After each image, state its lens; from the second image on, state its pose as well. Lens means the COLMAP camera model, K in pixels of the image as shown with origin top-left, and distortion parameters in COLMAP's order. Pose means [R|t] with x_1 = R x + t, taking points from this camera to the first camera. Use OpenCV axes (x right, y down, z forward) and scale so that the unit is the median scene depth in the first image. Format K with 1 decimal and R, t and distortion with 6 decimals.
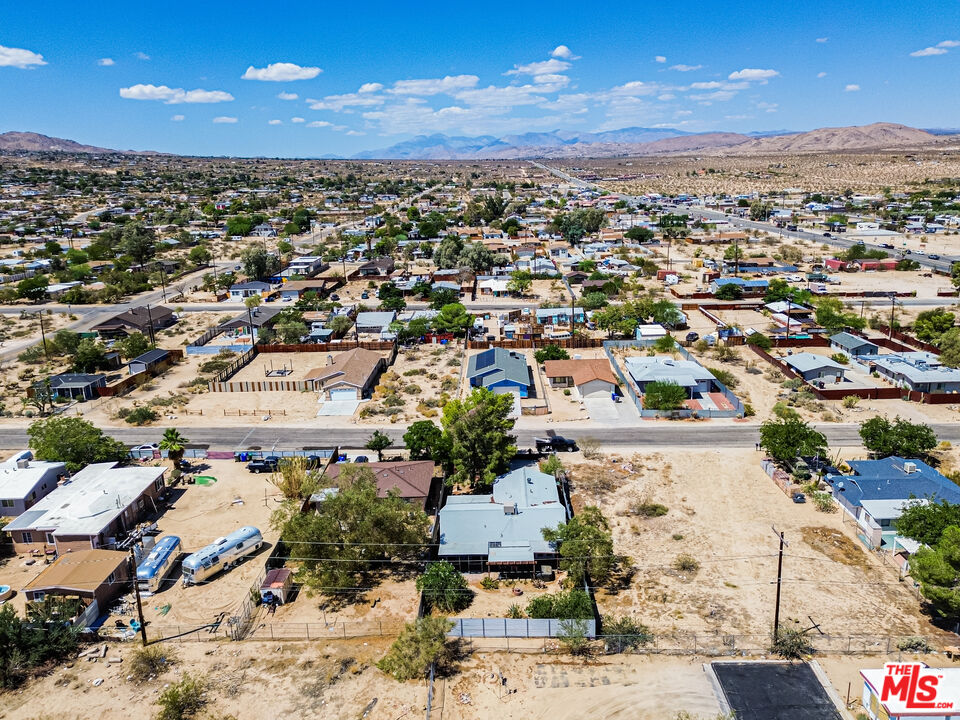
lens RADIAL K [[718.1, 0, 480.4], [0, 718.1, 364.8], [0, 0, 1]] dist [0.070644, -0.075643]
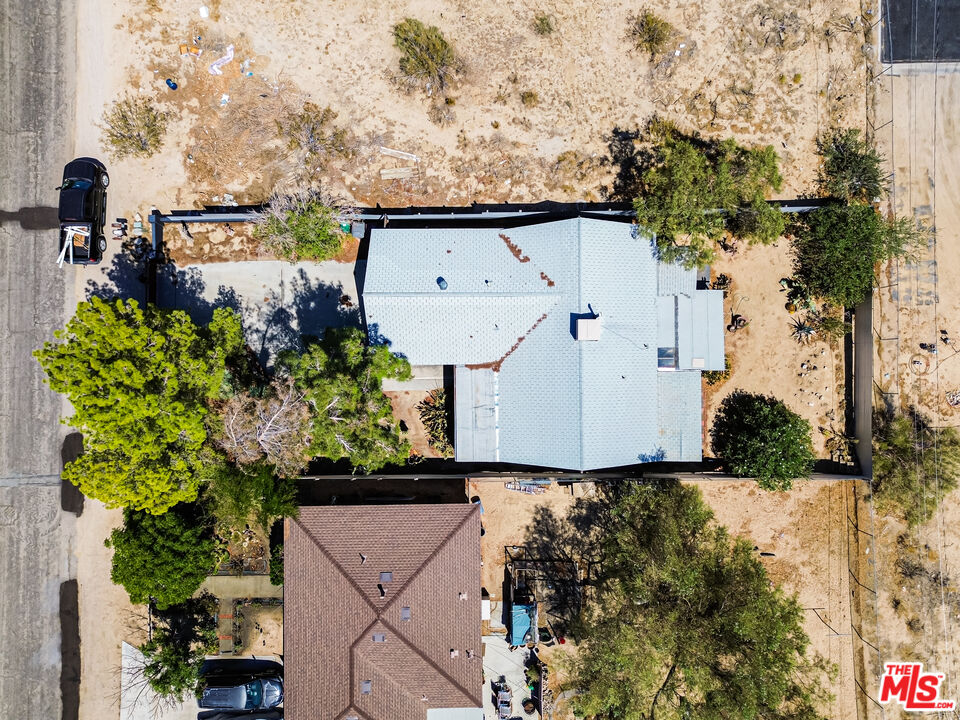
lens RADIAL K [[718.1, 0, 480.4], [0, 718.1, 364.8], [0, 0, 1]] dist [0.070644, -0.075643]
pose [[-0.030964, -0.997965, 0.055744, -0.007430], [0.249396, 0.046293, 0.967294, -0.224554], [-0.967906, 0.043854, 0.247455, 0.718066]]
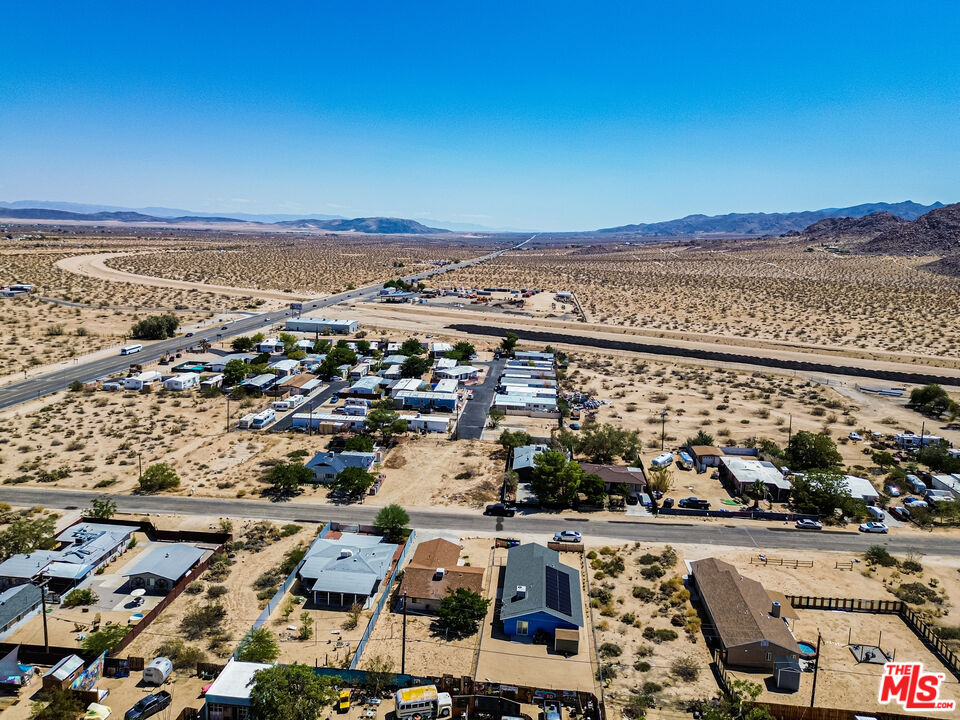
lens RADIAL K [[696.3, 0, 473.1], [0, 696.3, 344.5], [0, 0, 1]] dist [0.063246, -0.070904]
pose [[-0.996539, -0.014940, 0.081776, 0.054888], [0.020467, 0.909342, 0.415545, -0.761710], [-0.080571, 0.415781, -0.905889, 2.161449]]
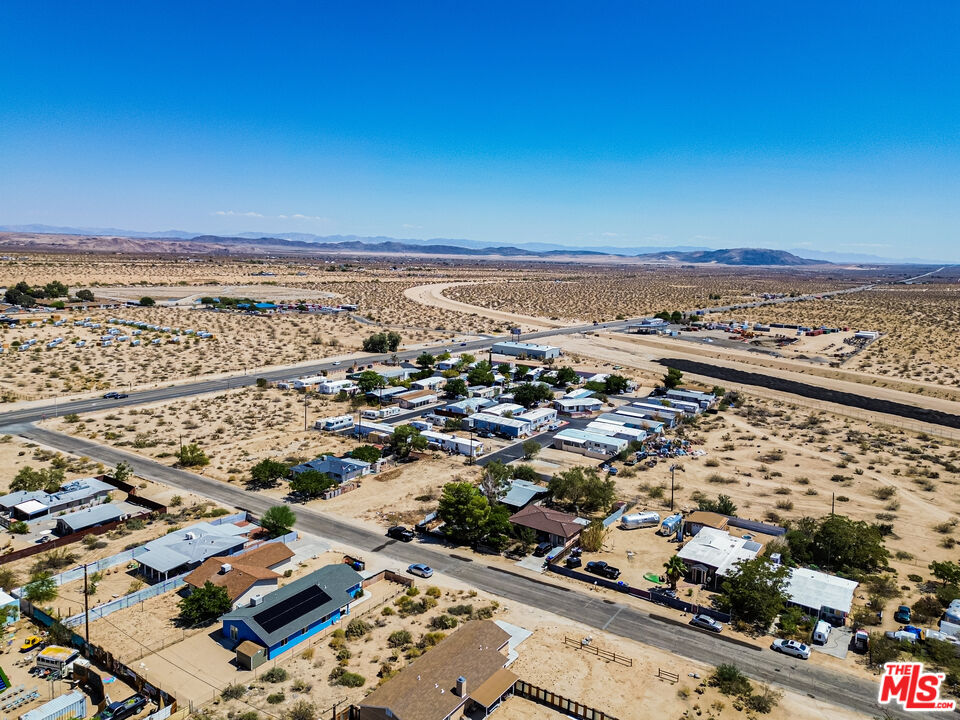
lens RADIAL K [[696.3, 0, 473.1], [0, 696.3, 344.5], [0, 0, 1]] dist [0.063246, -0.070904]
pose [[-0.833410, -0.067501, 0.548517, -0.731793], [0.143304, 0.932171, 0.332448, -0.660999], [-0.533752, 0.355670, -0.767207, 1.876848]]
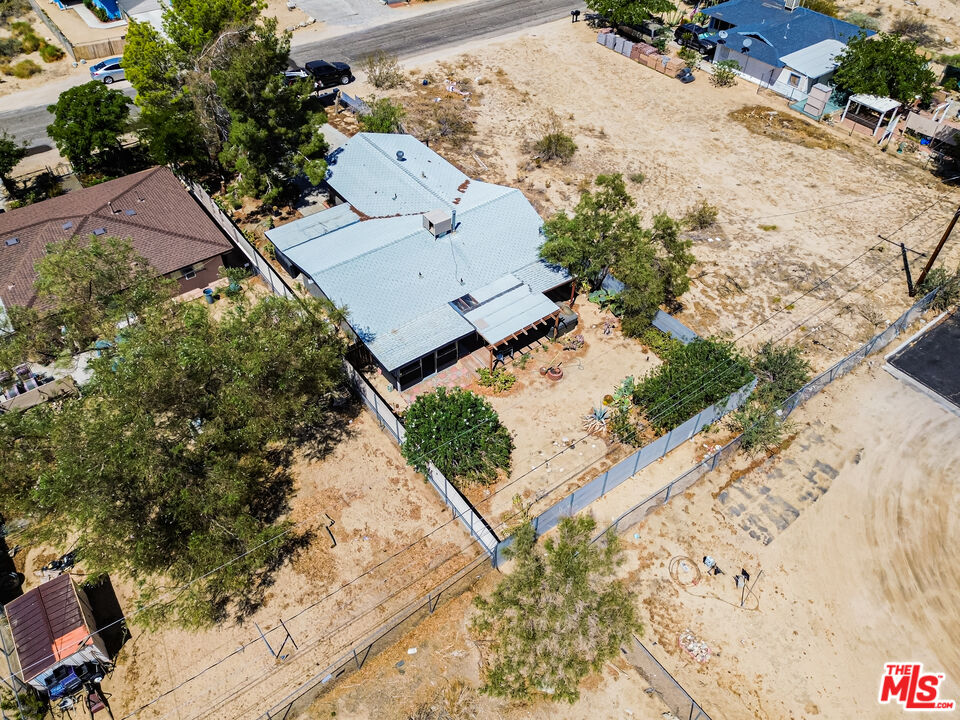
lens RADIAL K [[702.2, 0, 475.2], [0, 702.2, 330.8], [0, 0, 1]] dist [0.081212, -0.105901]
pose [[0.785912, -0.392441, 0.477841, -0.155214], [0.120475, 0.855157, 0.504175, 0.013303], [-0.606488, -0.338670, 0.719357, 0.455355]]
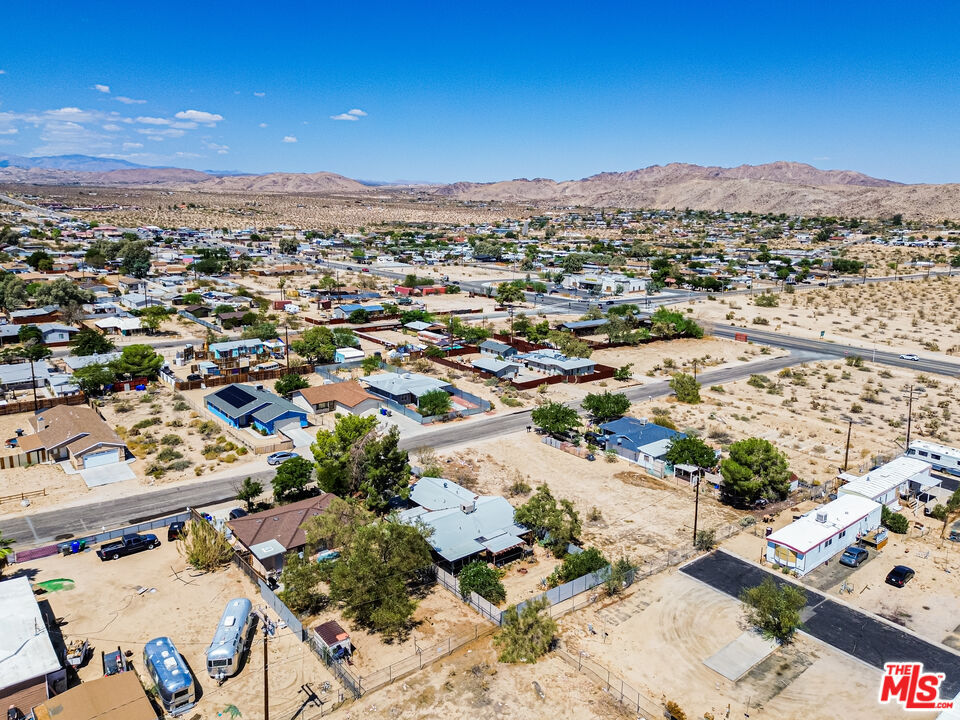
lens RADIAL K [[702.2, 0, 475.2], [0, 702.2, 330.8], [0, 0, 1]] dist [0.081212, -0.105901]
pose [[0.764073, -0.072514, 0.641042, -0.476779], [0.128623, 0.990836, -0.041226, -0.019694], [-0.632178, 0.113952, 0.766398, 0.092991]]
